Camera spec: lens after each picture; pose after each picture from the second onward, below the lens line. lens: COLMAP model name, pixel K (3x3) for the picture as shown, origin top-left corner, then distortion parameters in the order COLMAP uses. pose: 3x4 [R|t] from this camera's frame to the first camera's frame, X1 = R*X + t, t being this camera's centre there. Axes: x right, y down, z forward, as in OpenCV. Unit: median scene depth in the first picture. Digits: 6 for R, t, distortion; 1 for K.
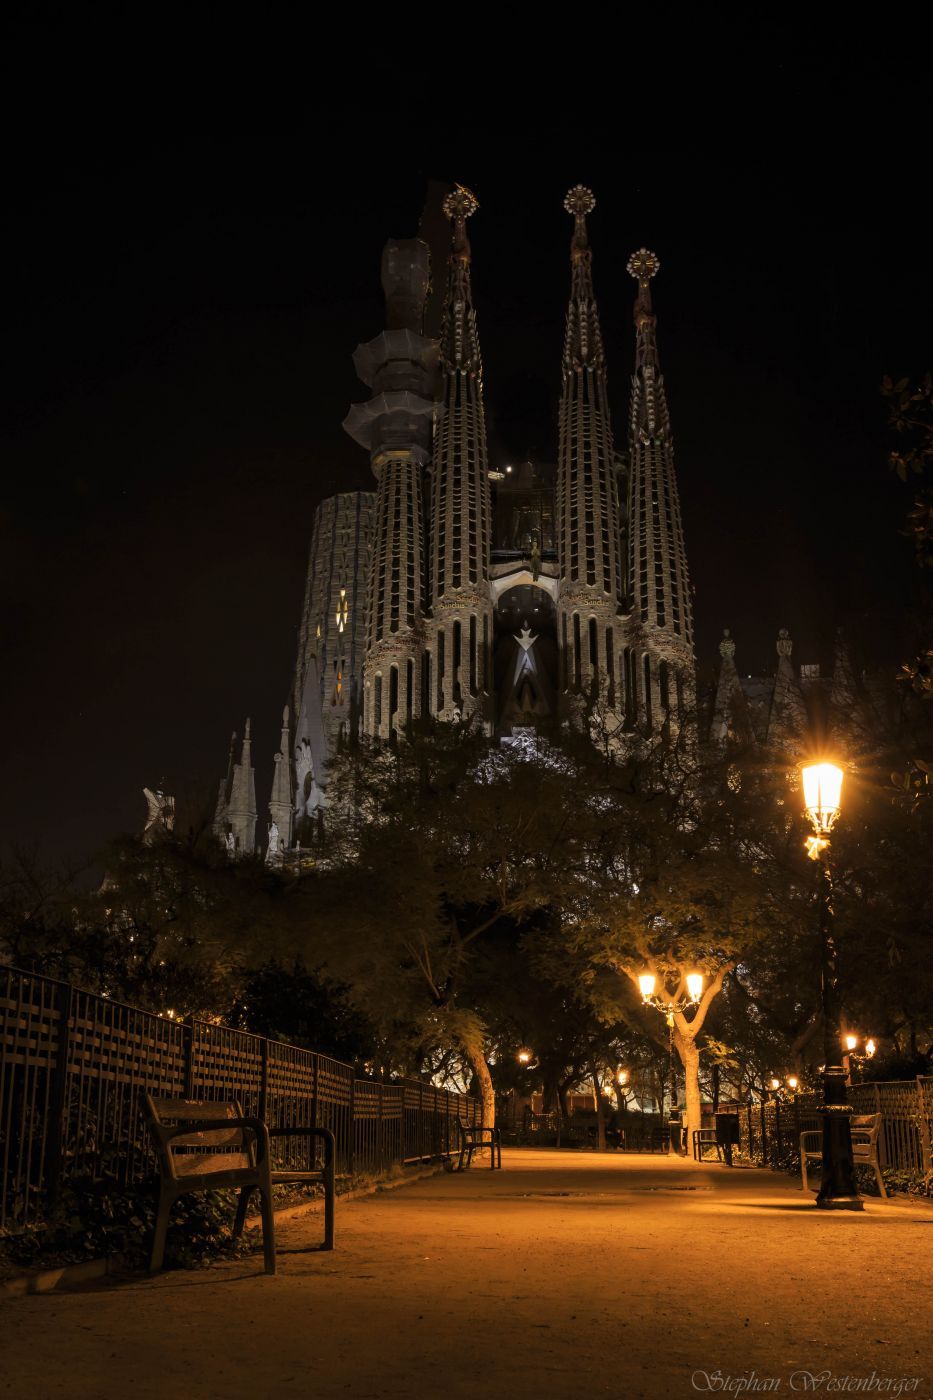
lens RADIAL K [[1158.1, 0, 482.6], [0, 1158.1, 705.8], [0, 0, 1]] dist [-0.011530, 0.012175]
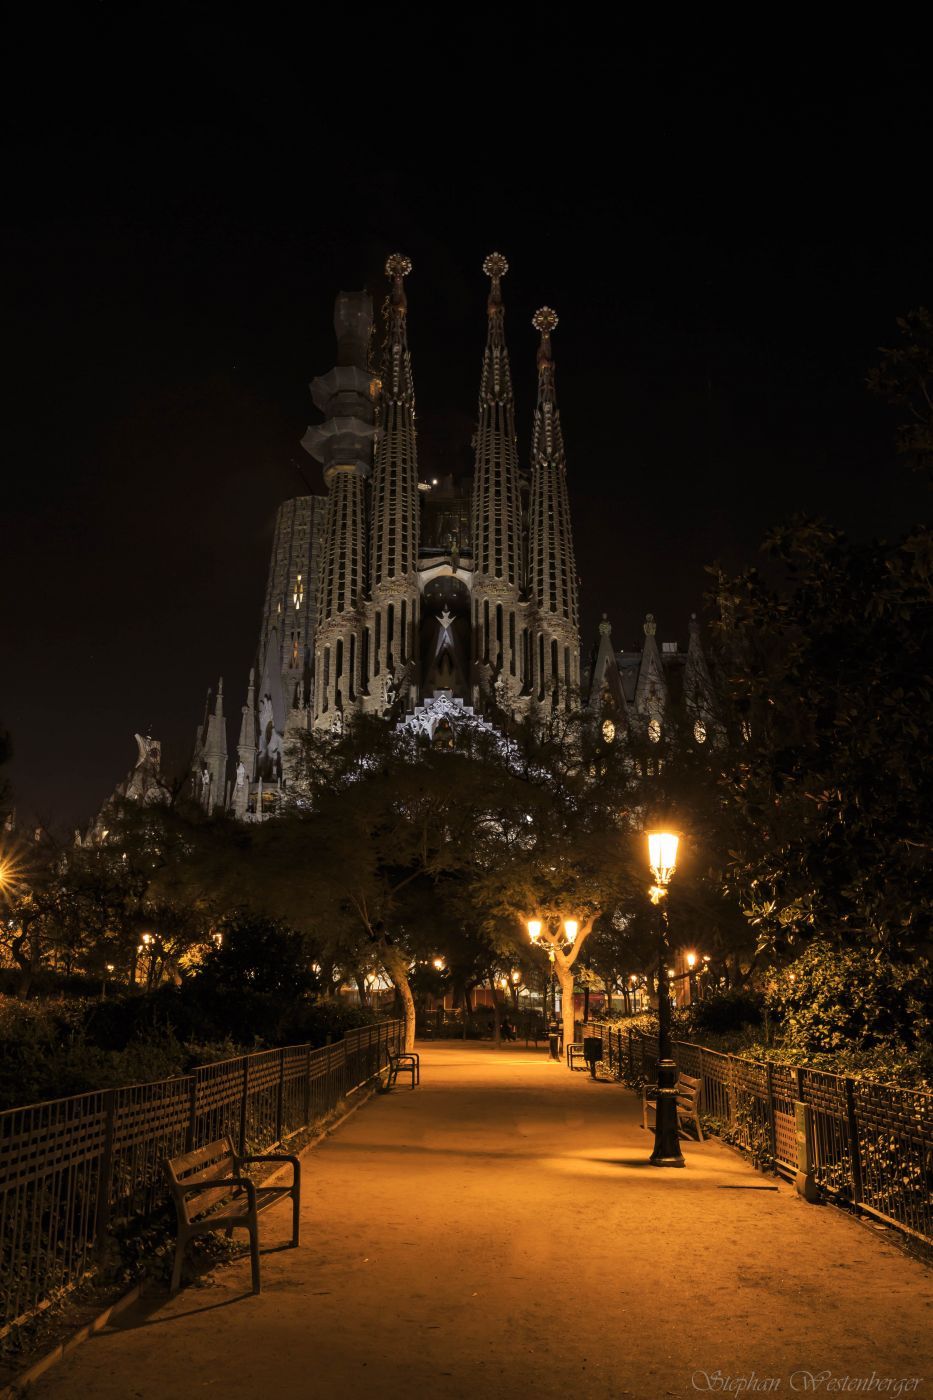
lens RADIAL K [[923.3, 0, 453.8], [0, 923.3, 700.7], [0, 0, 1]] dist [0.003016, 0.003212]
pose [[0.998740, 0.016329, 0.047460, -0.000082], [-0.017892, 0.999305, 0.032694, -0.002810], [-0.046893, -0.033502, 0.998338, -0.001214]]
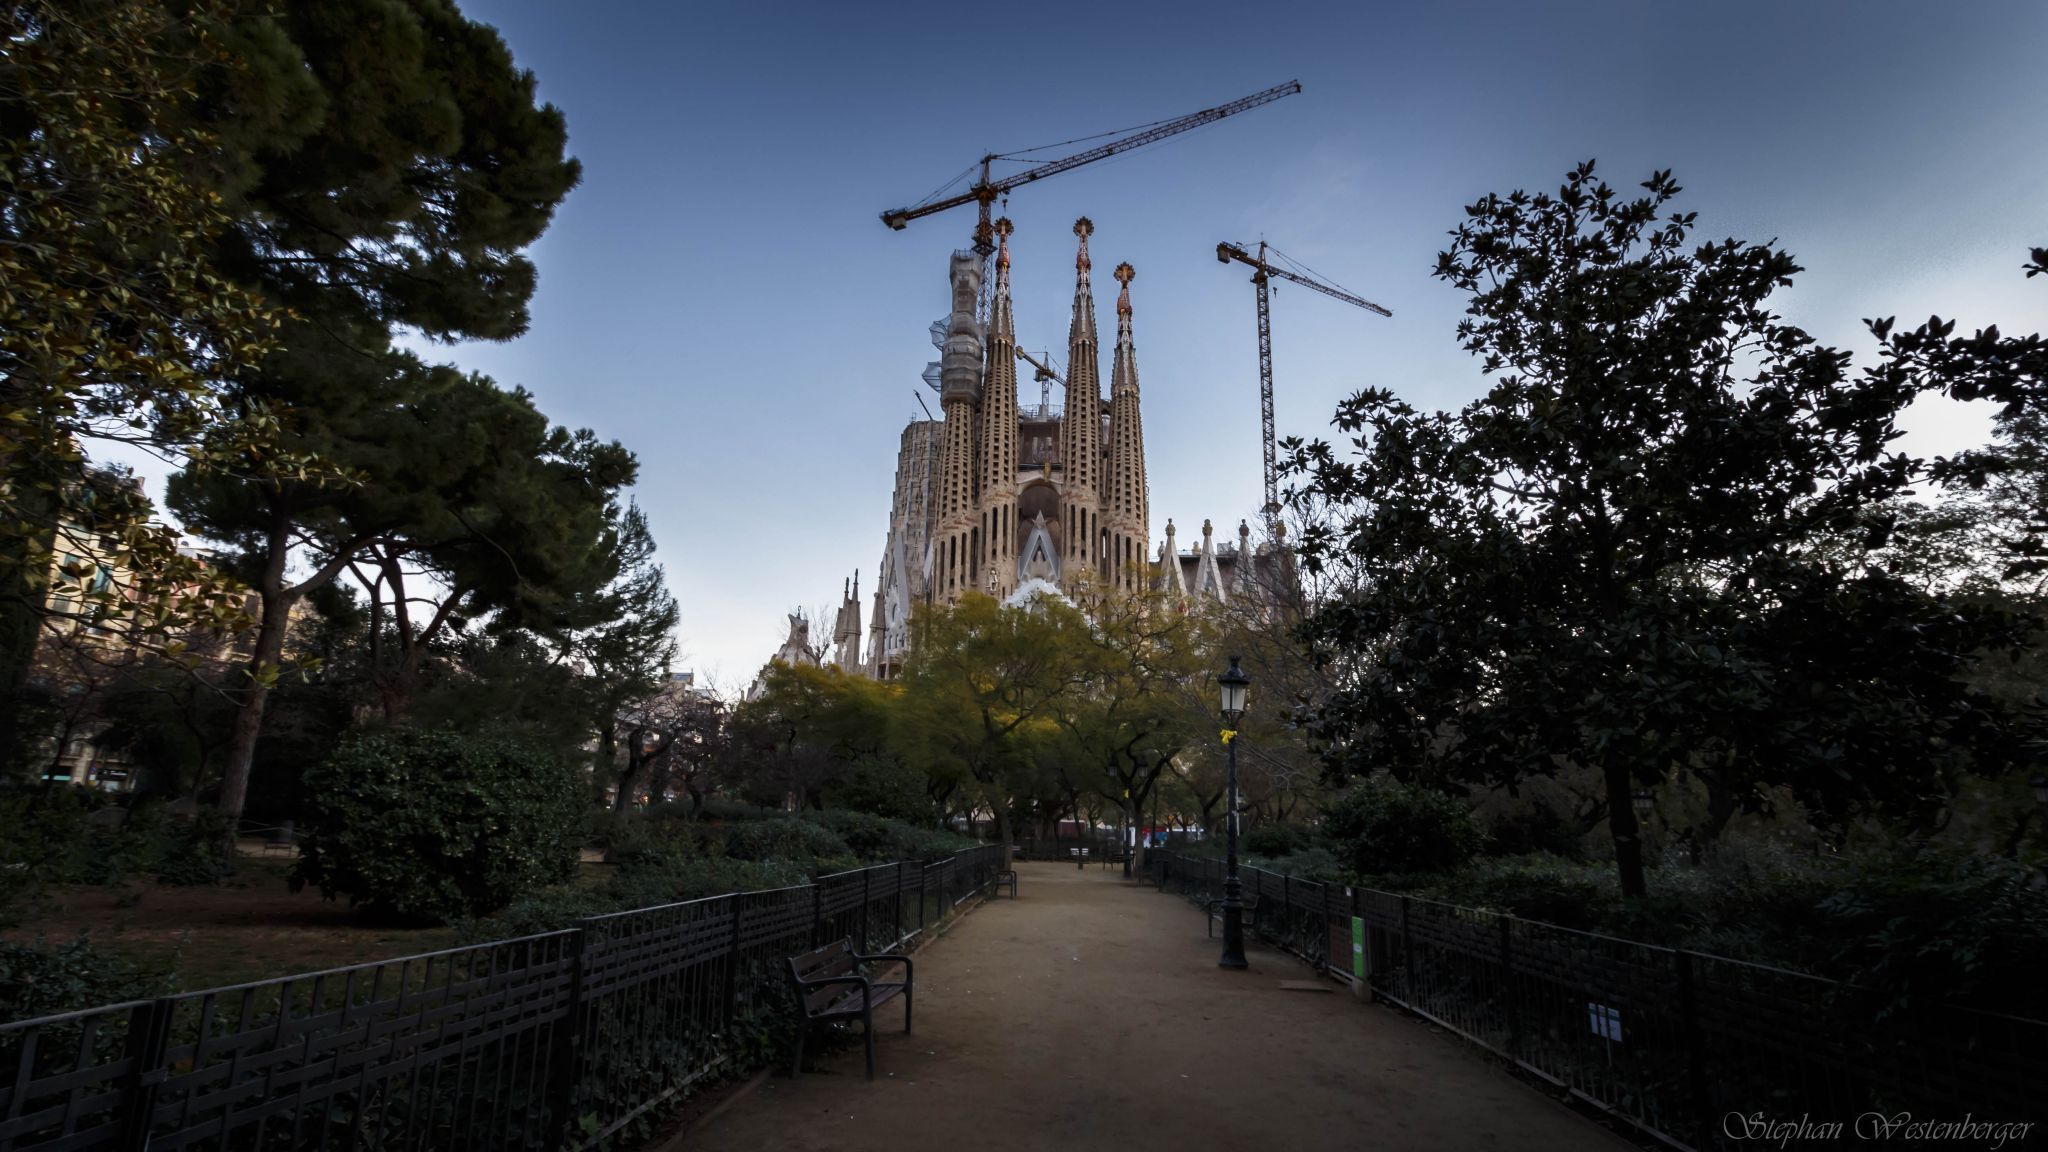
lens RADIAL K [[966.7, 0, 1028.3], [0, 966.7, 529.5], [0, 0, 1]] dist [0.019131, -0.000733]
pose [[0.999696, 0.019842, 0.014649, 0.003496], [-0.020816, 0.997355, 0.069639, -0.134706], [-0.013228, -0.069923, 0.997465, -0.274194]]
